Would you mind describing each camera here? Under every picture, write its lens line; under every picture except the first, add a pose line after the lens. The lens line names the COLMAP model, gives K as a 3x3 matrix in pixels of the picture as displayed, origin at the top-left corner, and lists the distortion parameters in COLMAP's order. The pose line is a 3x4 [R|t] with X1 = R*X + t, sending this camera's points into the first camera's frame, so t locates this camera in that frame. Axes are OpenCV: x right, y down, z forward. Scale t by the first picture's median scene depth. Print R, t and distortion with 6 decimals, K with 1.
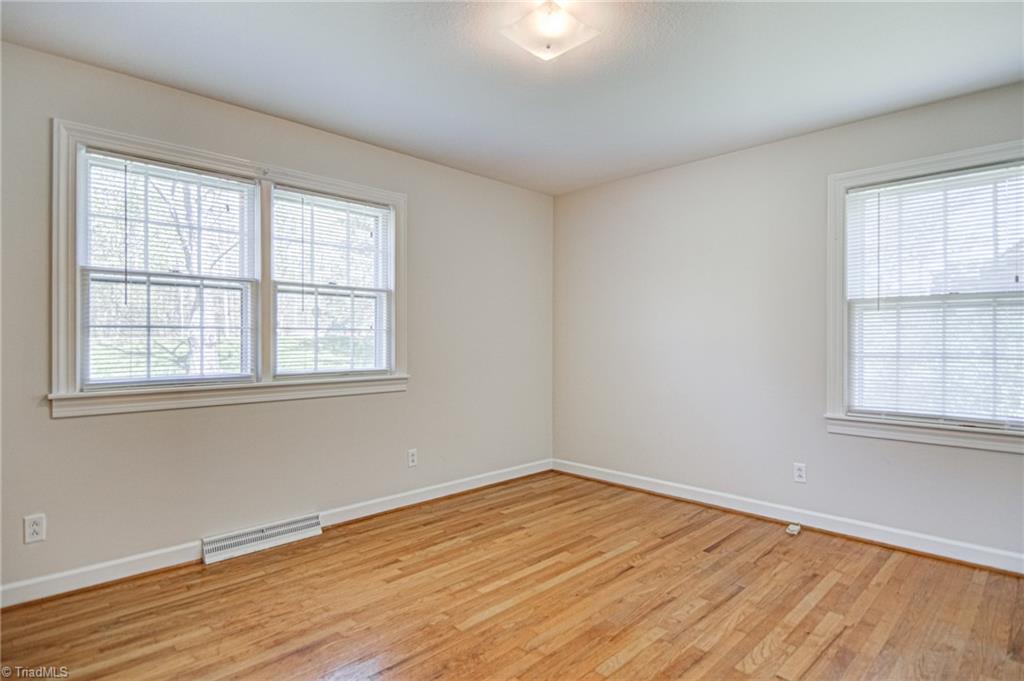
lens RADIAL K [[546.5, 0, 514.5], [0, 546.5, 341.7], [0, 0, 1]] dist [0.003193, -0.000847]
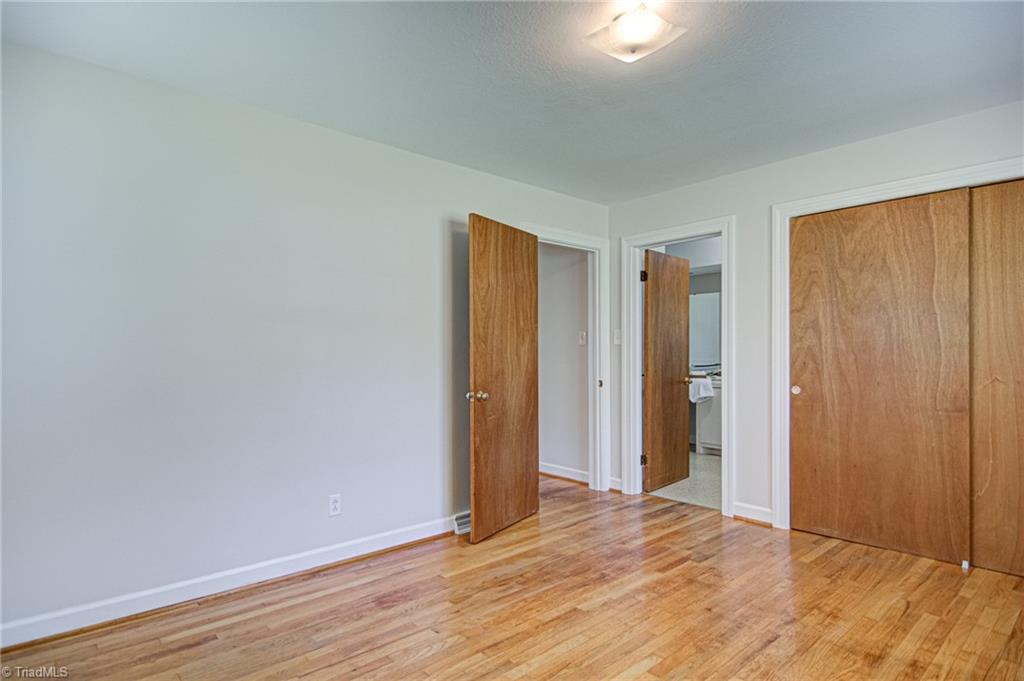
lens RADIAL K [[557.7, 0, 513.0], [0, 557.7, 355.3], [0, 0, 1]] dist [0.000071, -0.000729]
pose [[-0.998192, 0.003761, 0.059984, 0.146537], [0.004870, 0.999820, 0.018364, -0.014031], [-0.059904, 0.018623, -0.998030, 1.356545]]
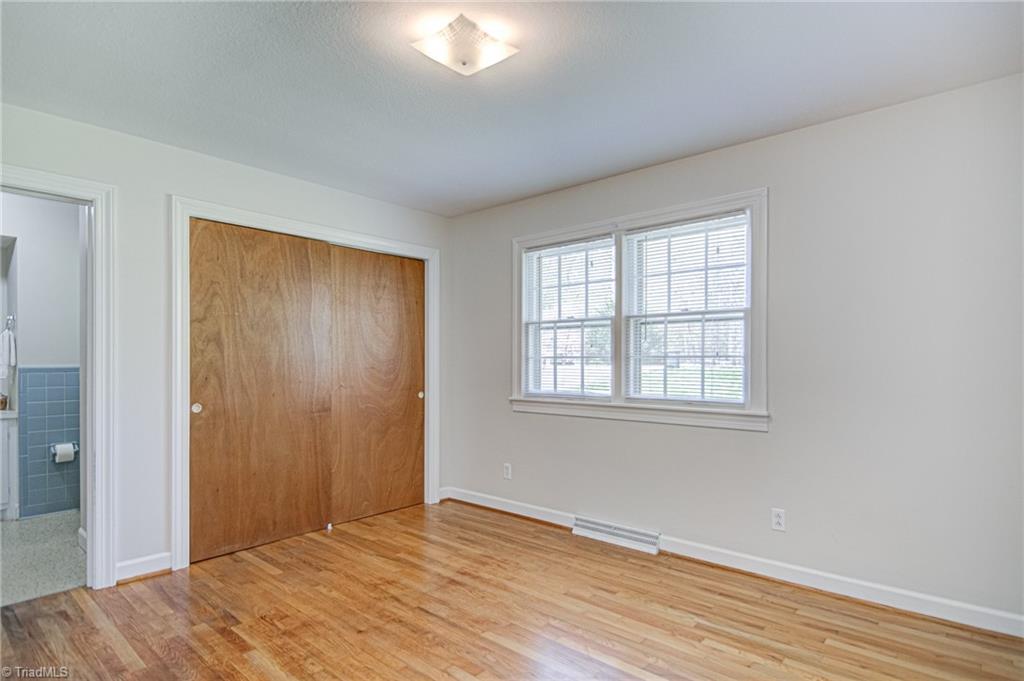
lens RADIAL K [[539.9, 0, 511.0], [0, 539.9, 367.4], [0, 0, 1]] dist [-0.001147, -0.001223]
pose [[0.058941, 0.004392, -0.998252, 0.682201], [-0.010118, 0.999942, 0.003802, -0.004469], [0.998210, 0.009876, 0.058982, 0.696897]]
